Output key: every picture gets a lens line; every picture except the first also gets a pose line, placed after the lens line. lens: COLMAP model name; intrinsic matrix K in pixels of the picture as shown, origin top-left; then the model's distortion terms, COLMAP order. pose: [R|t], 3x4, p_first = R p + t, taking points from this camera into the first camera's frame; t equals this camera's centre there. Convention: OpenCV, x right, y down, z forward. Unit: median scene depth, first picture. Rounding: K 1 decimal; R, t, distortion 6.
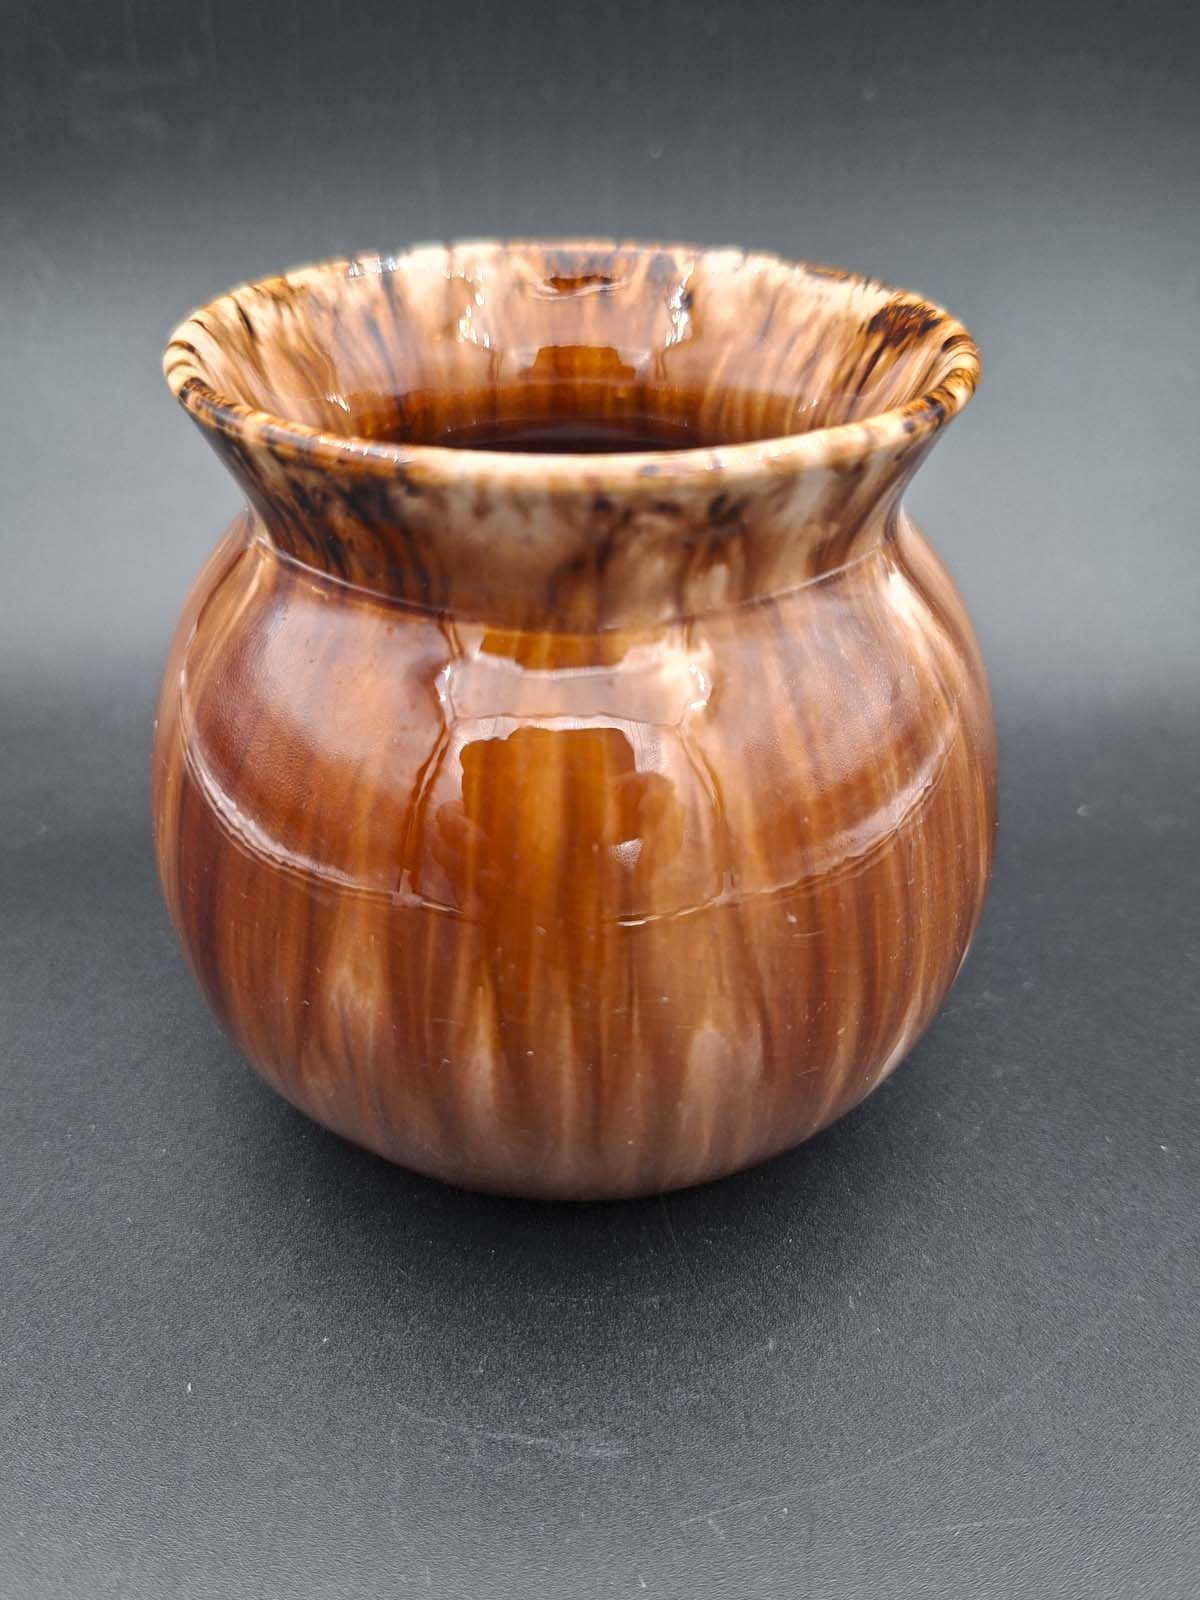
lens RADIAL K [[1256.3, 0, 623.2], [0, 1256.3, 802.2], [0, 0, 1]] dist [0.008858, -0.135499]
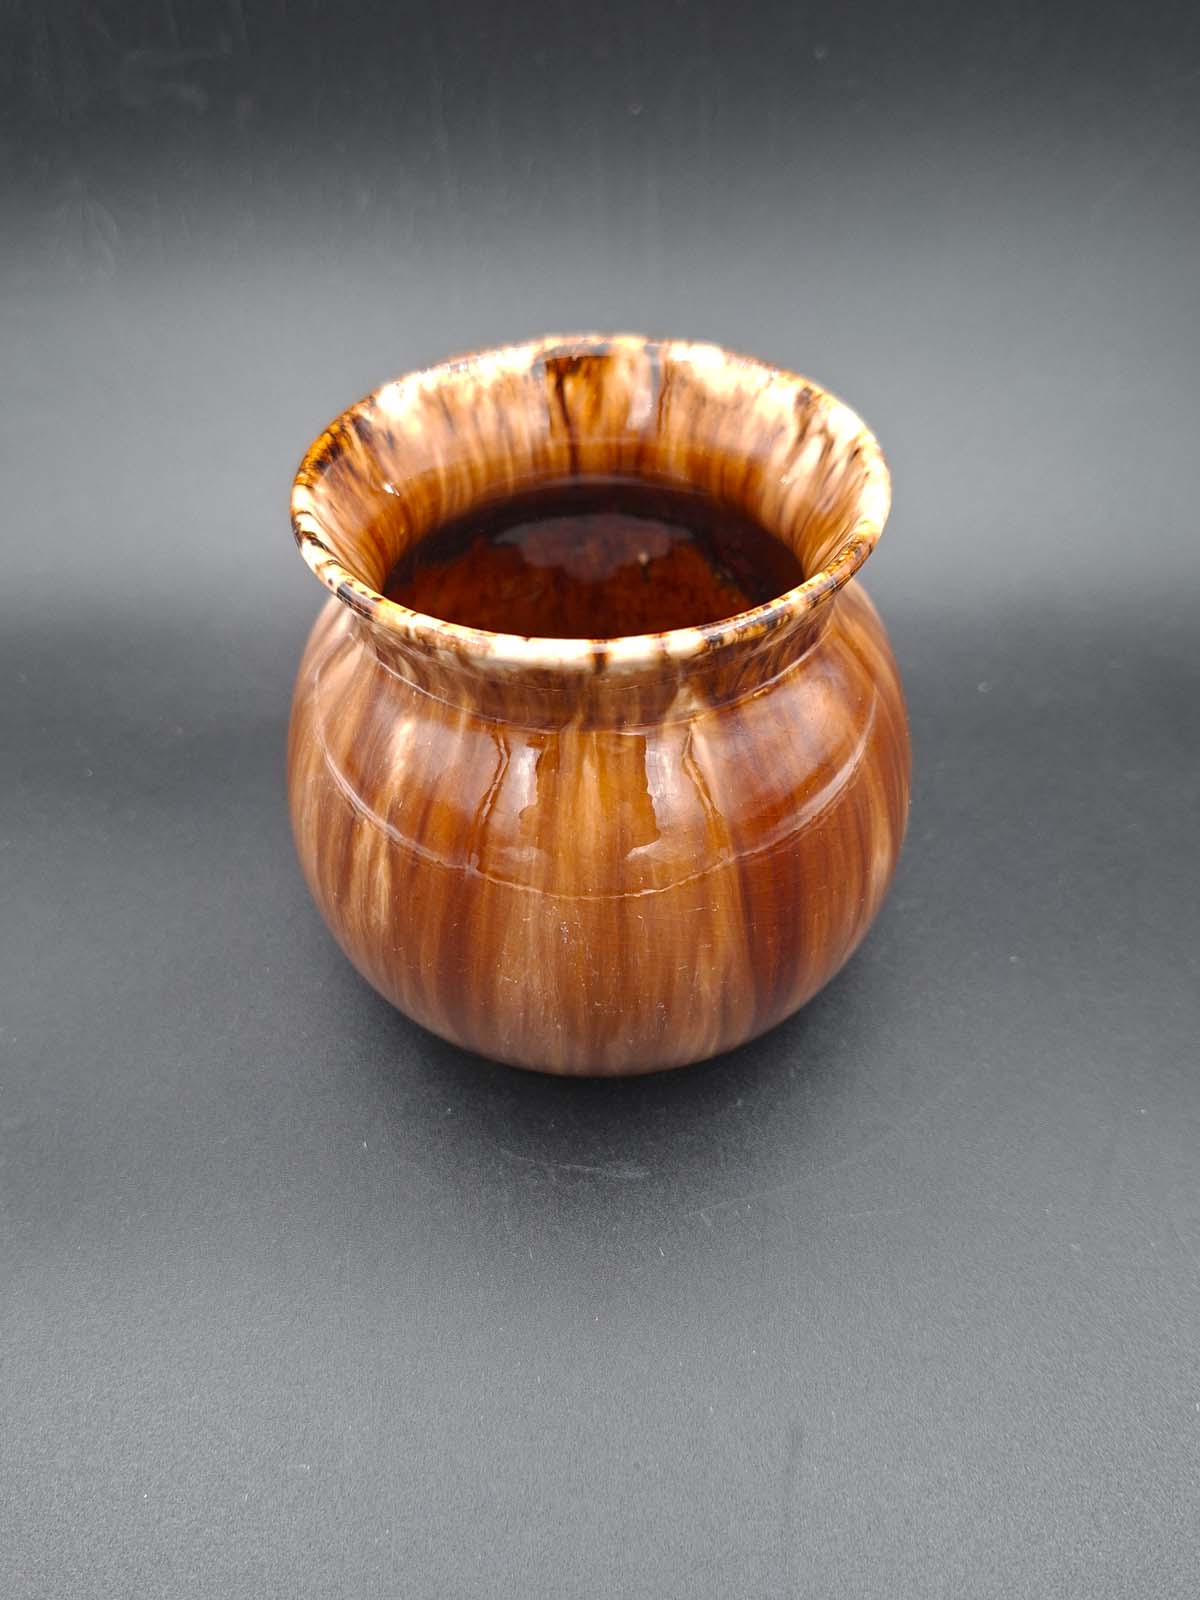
lens RADIAL K [[1215.5, 0, 600.0], [0, 1215.5, 800.0], [0, 0, 1]] dist [-0.001073, -0.205864]
pose [[0.999595, -0.028241, -0.003547, -0.038560], [0.028285, 0.971742, 0.234346, -0.292375], [-0.003171, -0.234351, 0.972147, -0.372093]]
